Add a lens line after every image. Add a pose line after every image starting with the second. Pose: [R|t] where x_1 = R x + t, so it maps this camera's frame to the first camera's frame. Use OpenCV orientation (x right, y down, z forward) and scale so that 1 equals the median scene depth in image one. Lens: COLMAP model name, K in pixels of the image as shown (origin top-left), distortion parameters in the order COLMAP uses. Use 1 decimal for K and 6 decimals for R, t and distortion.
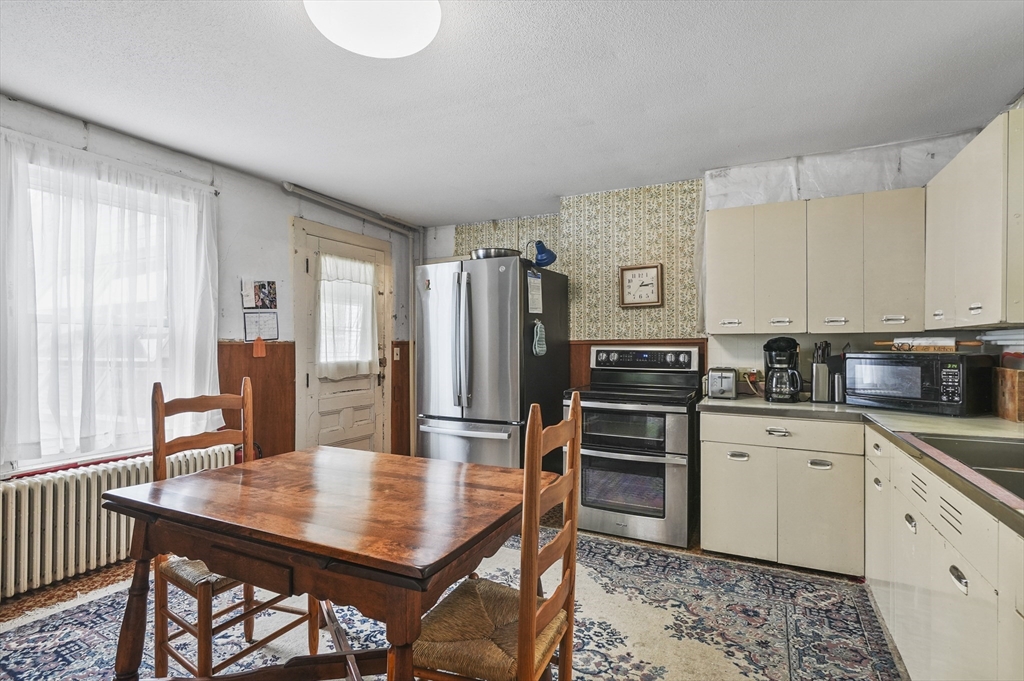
lens RADIAL K [[504.2, 0, 512.6], [0, 504.2, 345.1], [0, 0, 1]] dist [-0.002066, -0.001195]
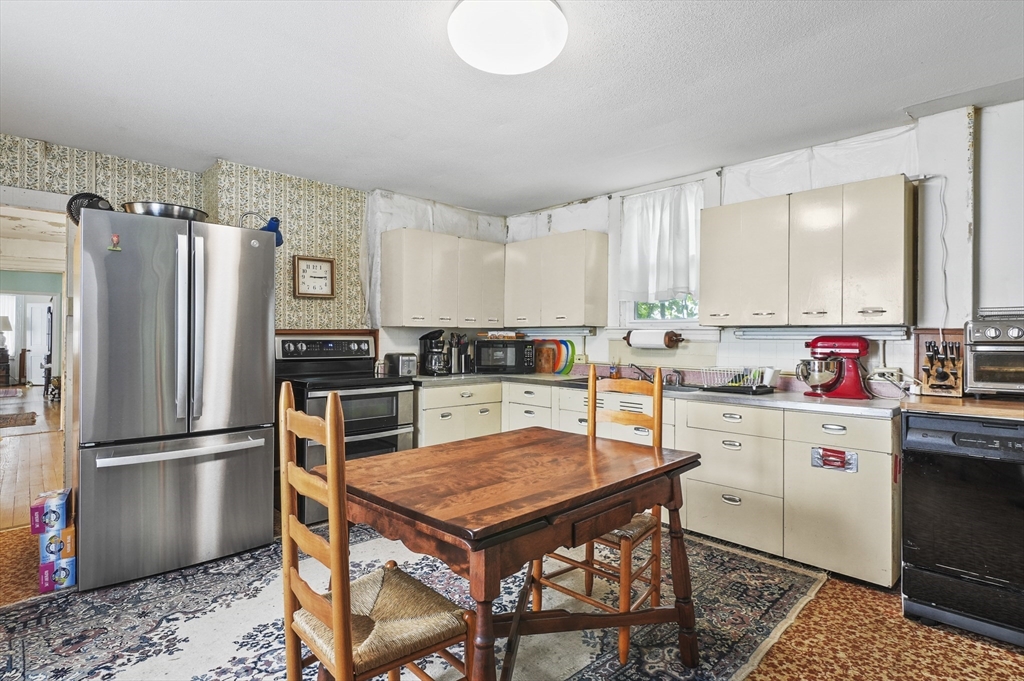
lens RADIAL K [[504.2, 0, 518.0], [0, 504.2, 337.1], [0, 0, 1]] dist [-0.002066, -0.001195]
pose [[0.327284, -0.000842, 0.944926, -0.679654], [-0.003591, 0.999991, 0.002135, 0.000925], [-0.944919, -0.004092, 0.327278, 0.315173]]
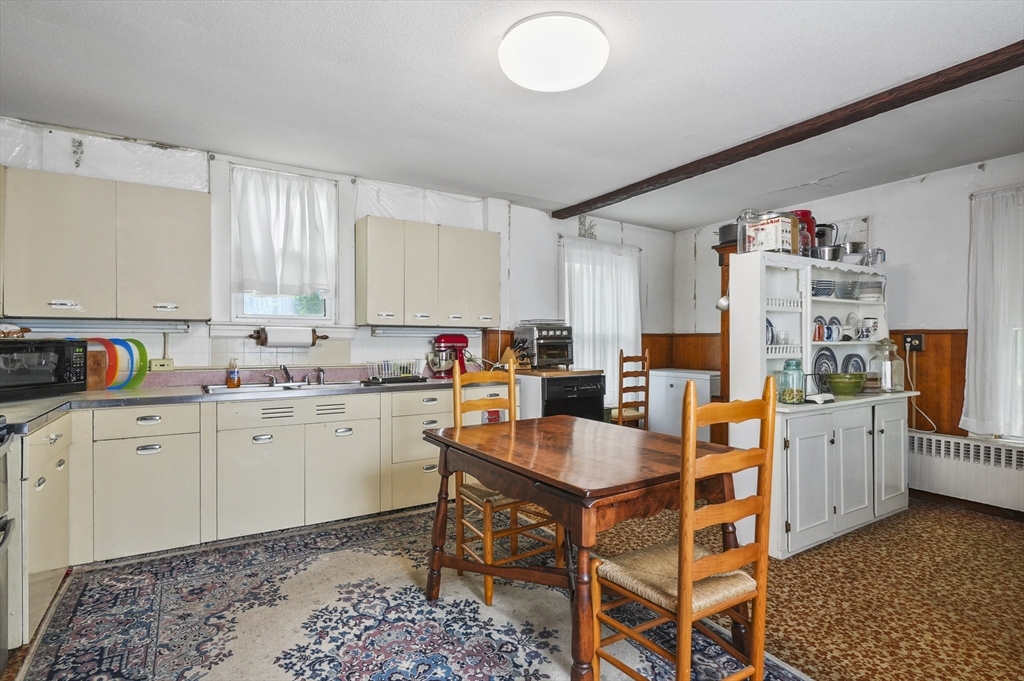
lens RADIAL K [[504.2, 0, 510.6], [0, 504.2, 340.4], [0, 0, 1]] dist [-0.002066, -0.001195]
pose [[-0.845212, -0.006627, 0.534390, -0.432726], [-0.004212, 0.999975, 0.005738, 0.006387], [-0.534415, 0.002599, -0.845218, 1.067439]]
